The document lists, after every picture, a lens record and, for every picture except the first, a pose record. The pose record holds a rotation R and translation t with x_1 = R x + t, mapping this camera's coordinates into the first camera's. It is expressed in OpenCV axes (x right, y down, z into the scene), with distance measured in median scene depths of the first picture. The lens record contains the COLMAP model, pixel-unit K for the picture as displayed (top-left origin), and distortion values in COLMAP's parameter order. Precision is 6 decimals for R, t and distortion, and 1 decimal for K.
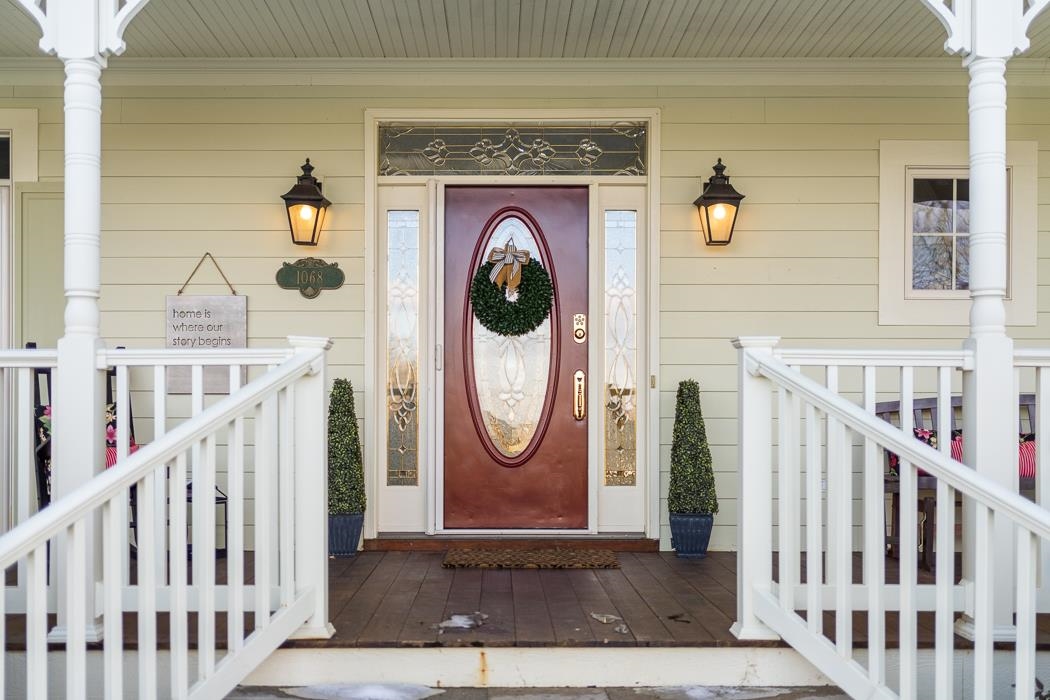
lens RADIAL K [[470.6, 0, 523.5], [0, 470.6, 348.4], [0, 0, 1]] dist [-0.008924, -0.000892]
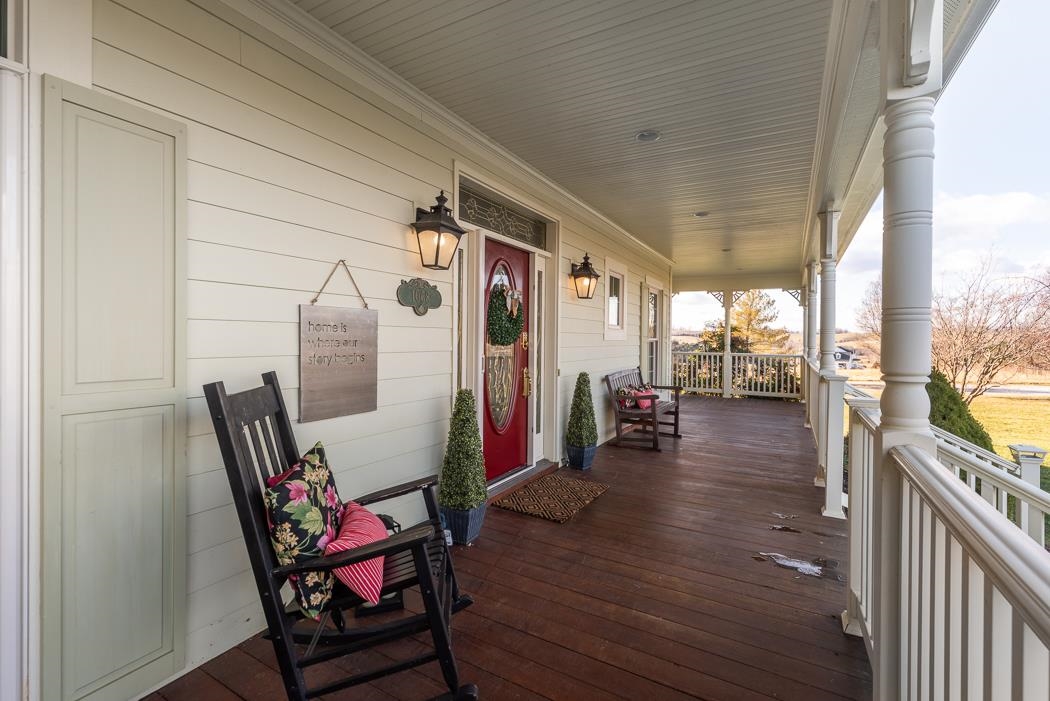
lens RADIAL K [[470.6, 0, 520.7], [0, 470.6, 344.4], [0, 0, 1]] dist [-0.008924, -0.000892]
pose [[0.499205, -0.010424, 0.866421, -1.292314], [-0.001507, 0.999916, 0.012898, -0.053115], [-0.866483, -0.007745, 0.499147, 0.245122]]
